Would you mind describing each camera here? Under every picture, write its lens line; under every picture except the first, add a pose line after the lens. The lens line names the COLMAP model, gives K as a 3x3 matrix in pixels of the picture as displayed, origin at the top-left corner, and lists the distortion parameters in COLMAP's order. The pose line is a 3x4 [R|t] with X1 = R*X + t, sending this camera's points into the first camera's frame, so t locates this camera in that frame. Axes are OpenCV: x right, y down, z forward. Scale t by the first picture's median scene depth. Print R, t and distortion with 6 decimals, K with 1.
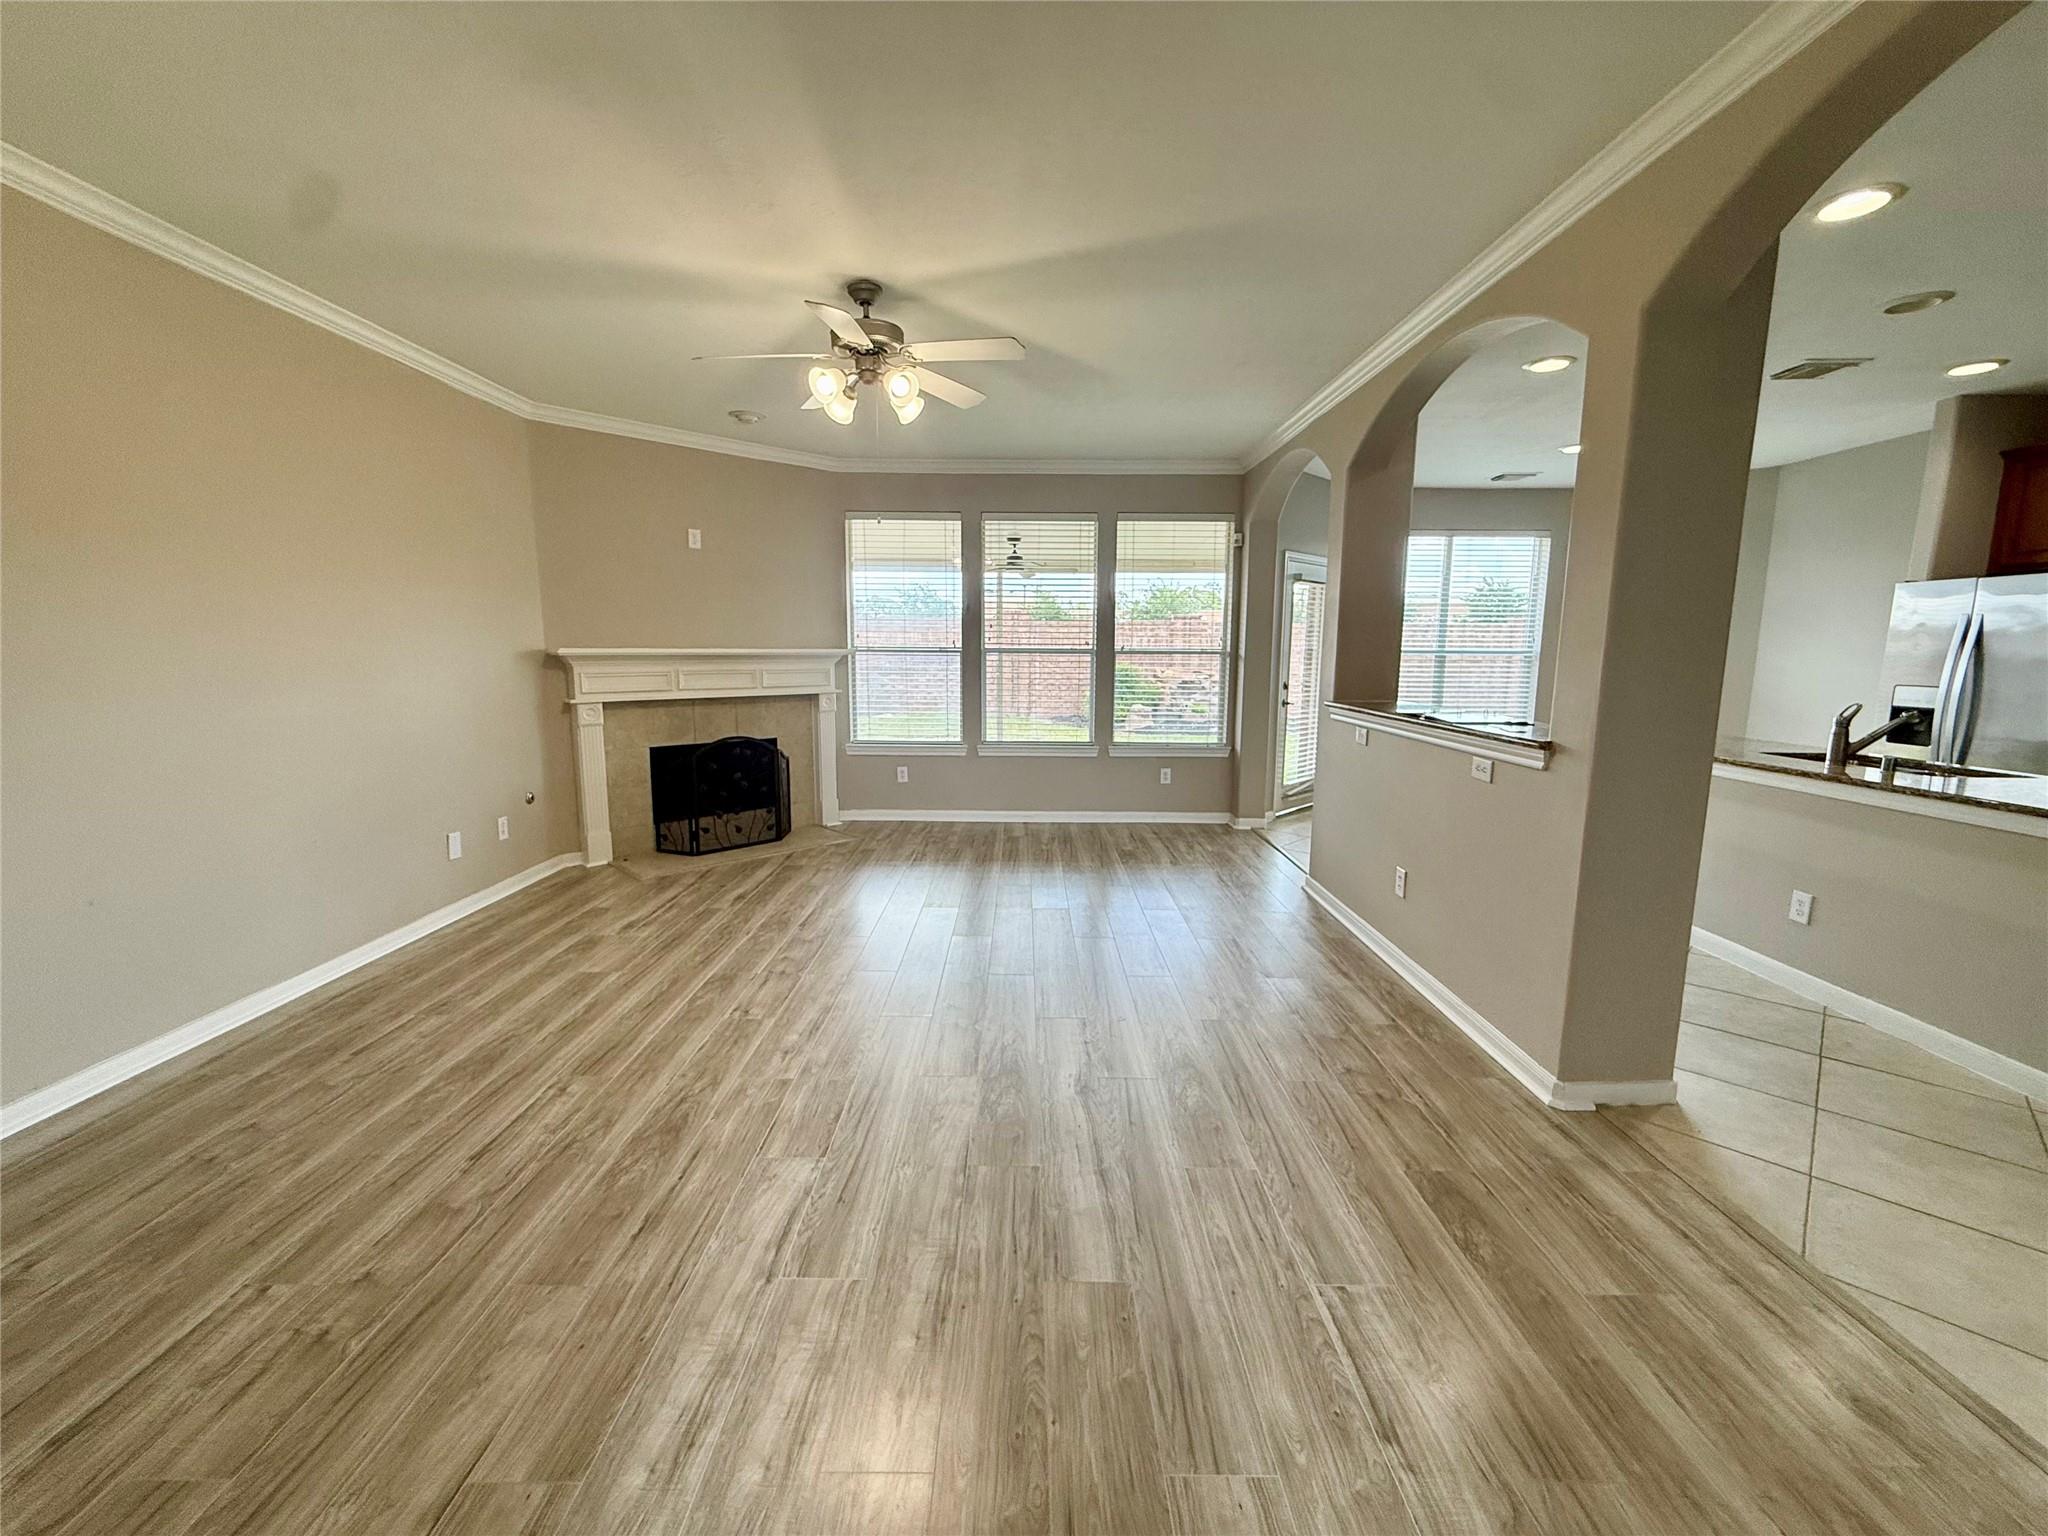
lens RADIAL K [[820.7, 0, 1016.9], [0, 820.7, 765.7], [0, 0, 1]] dist [-0.001787, 0.000351]
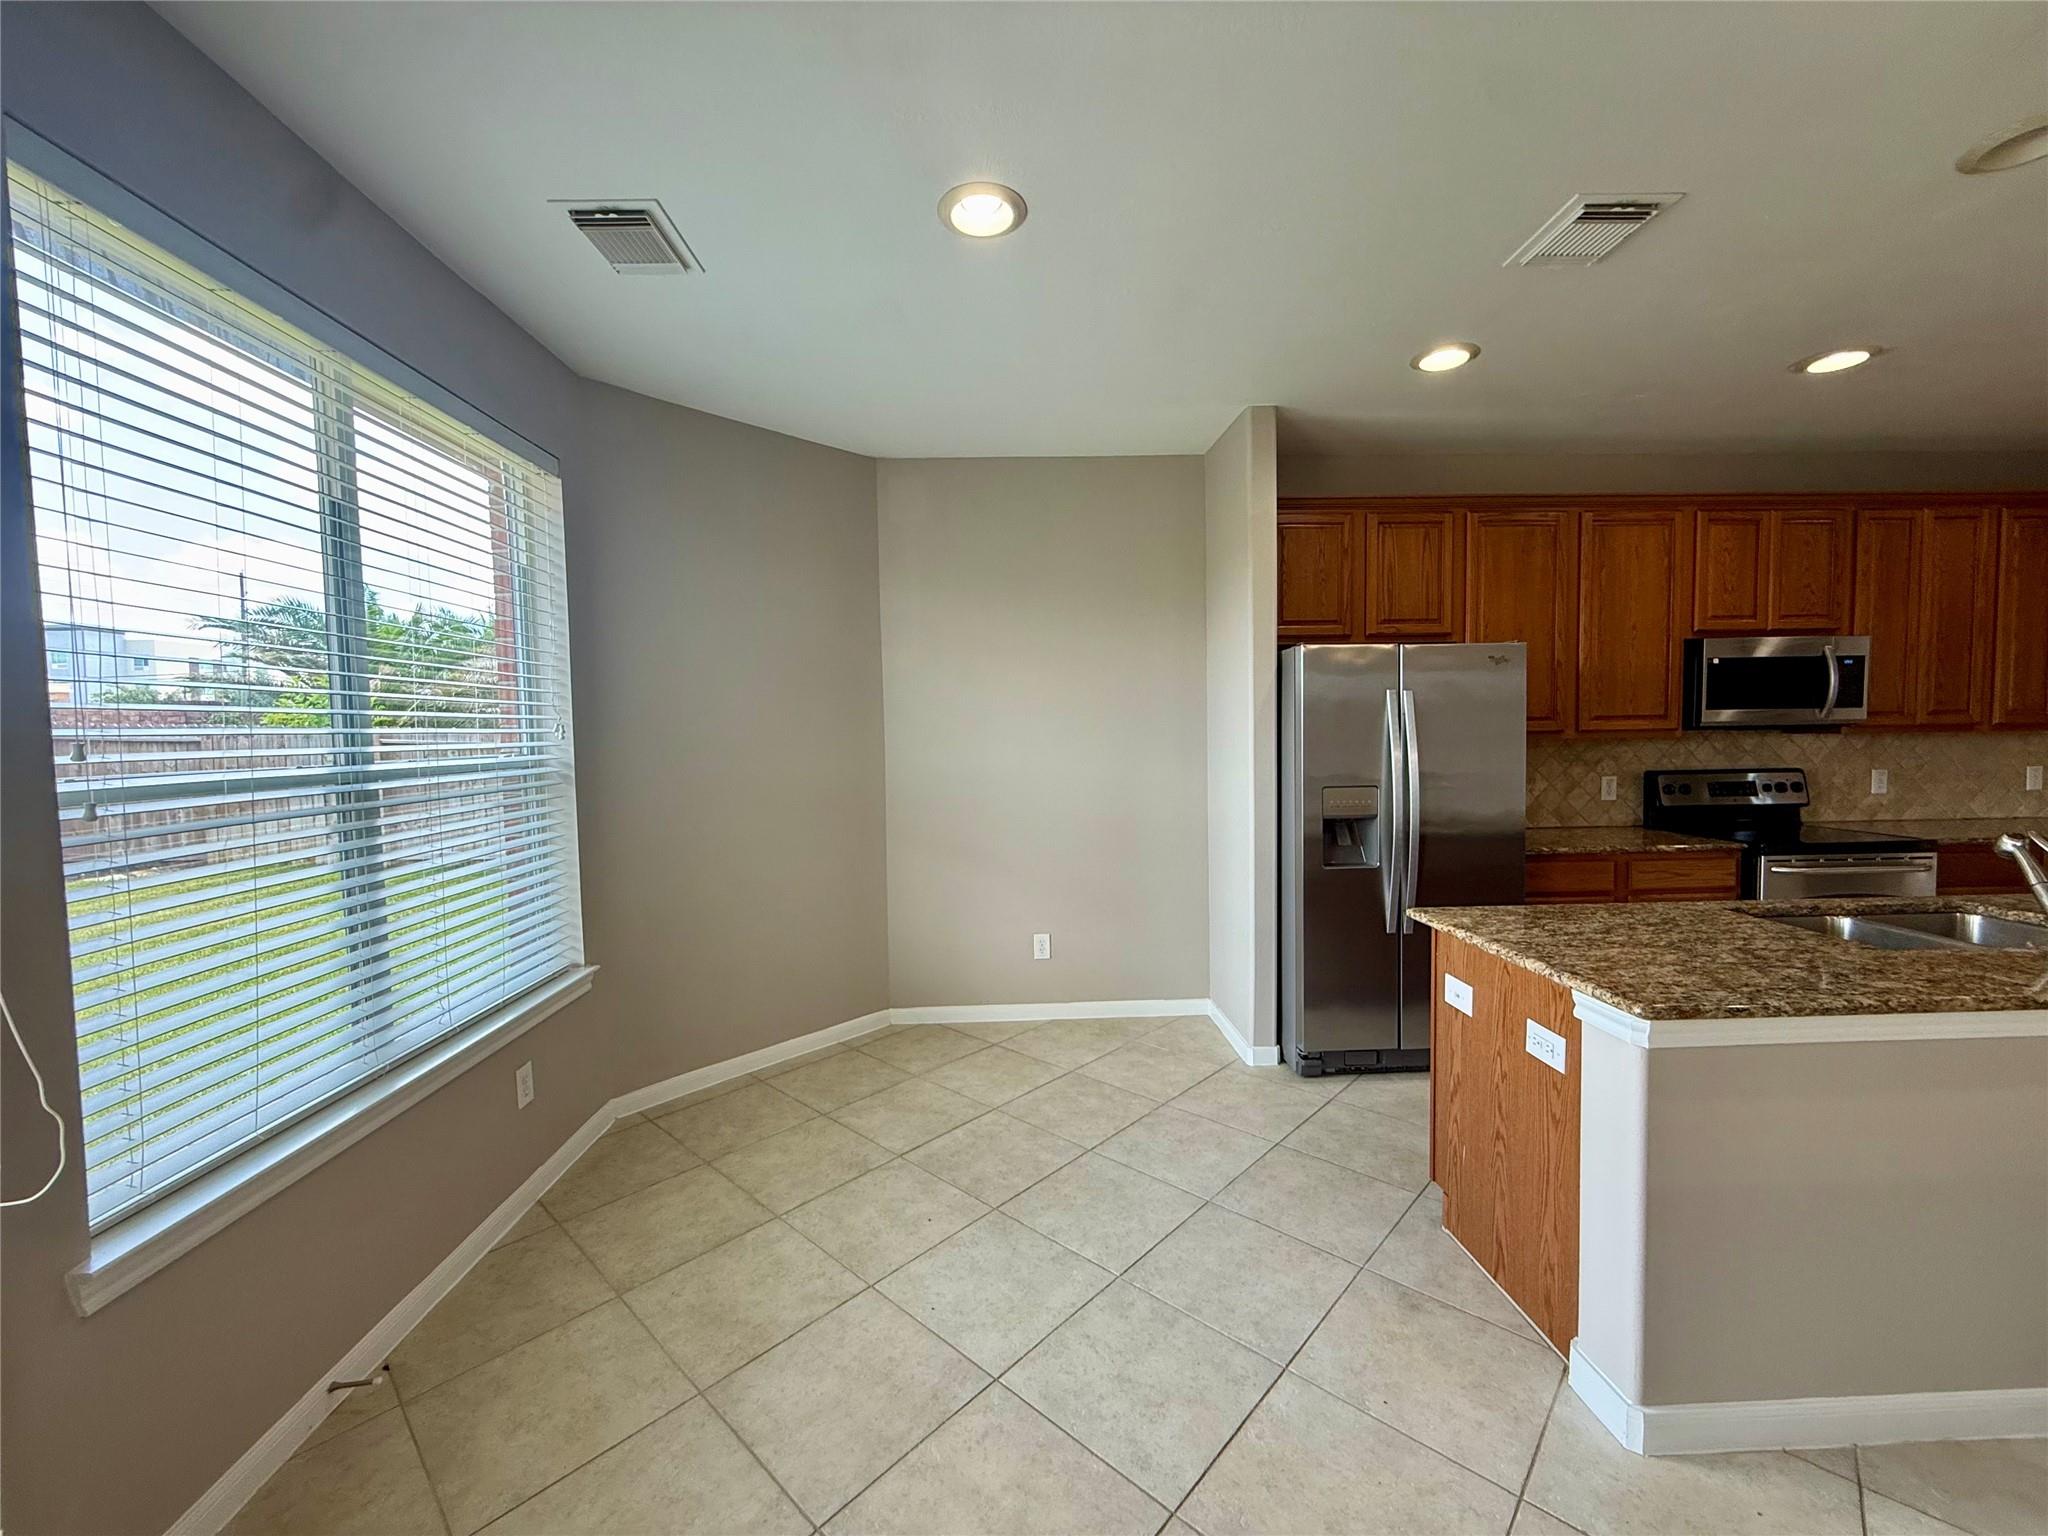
lens RADIAL K [[818.8, 0, 1018.2], [0, 818.8, 765.9], [0, 0, 1]] dist [-0.001411, 0.000011]
pose [[-0.037275, -0.049978, 0.998054, 0.374533], [0.159475, 0.985651, 0.055313, -0.199207], [-0.986498, 0.161227, -0.028769, 1.284694]]
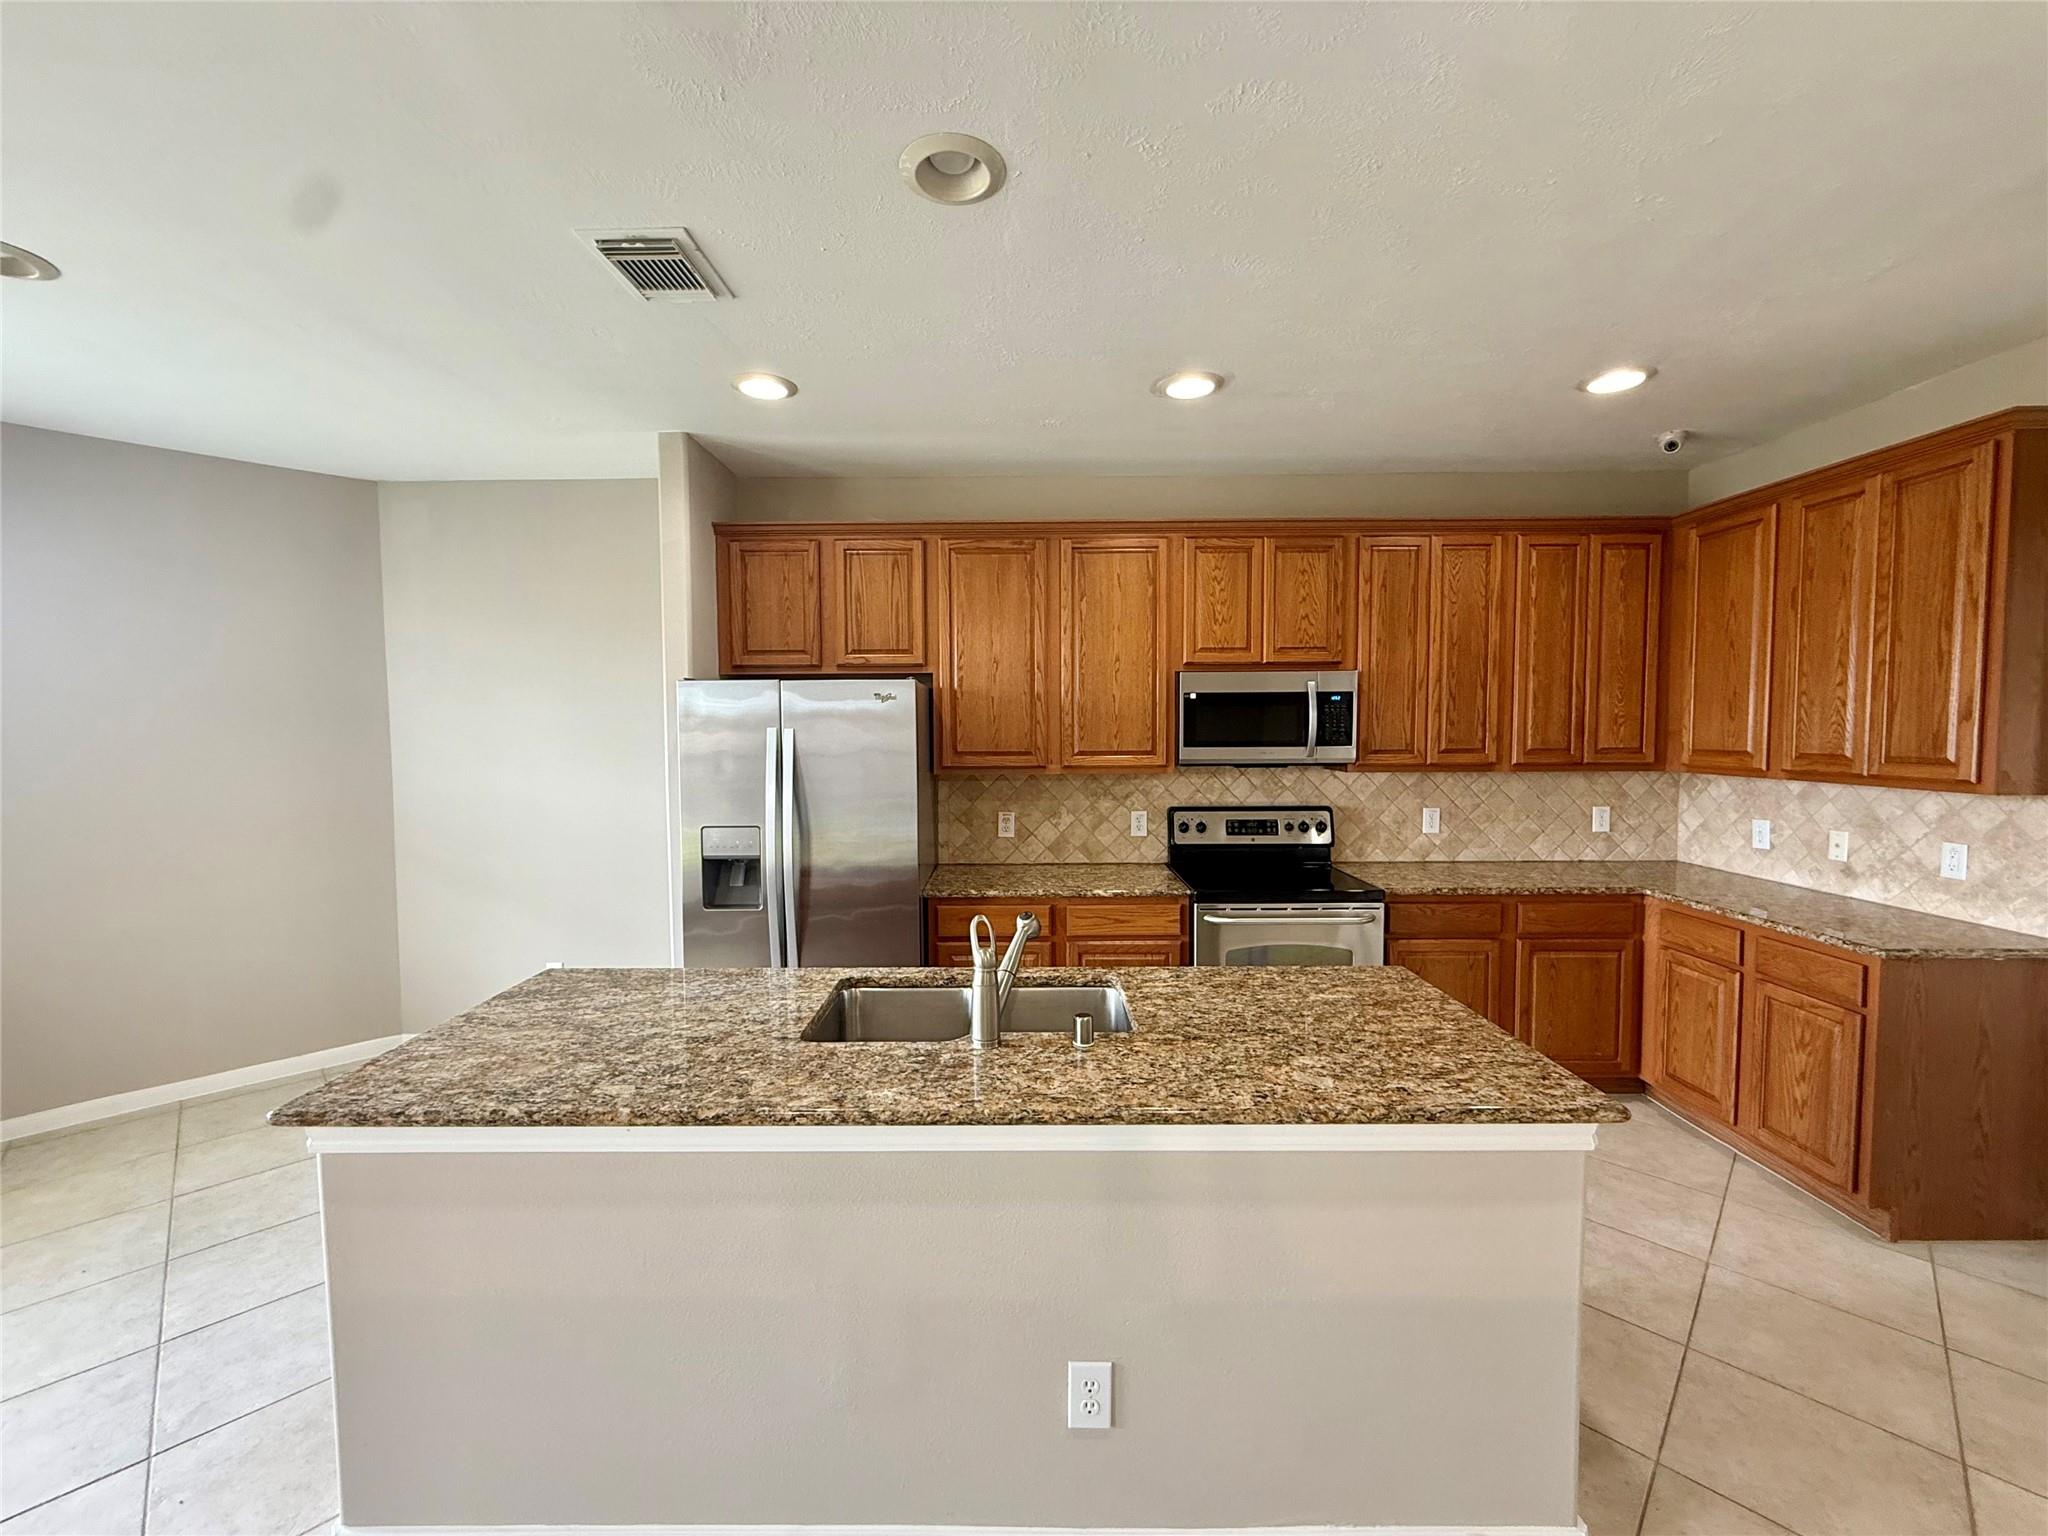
lens RADIAL K [[818.8, 0, 1018.2], [0, 818.8, 765.9], [0, 0, 1]] dist [-0.001411, 0.000011]
pose [[-0.001920, -0.055456, 0.998459, 0.386246], [0.149515, 0.987222, 0.055119, -0.148264], [-0.988758, 0.149390, 0.006396, 0.727065]]
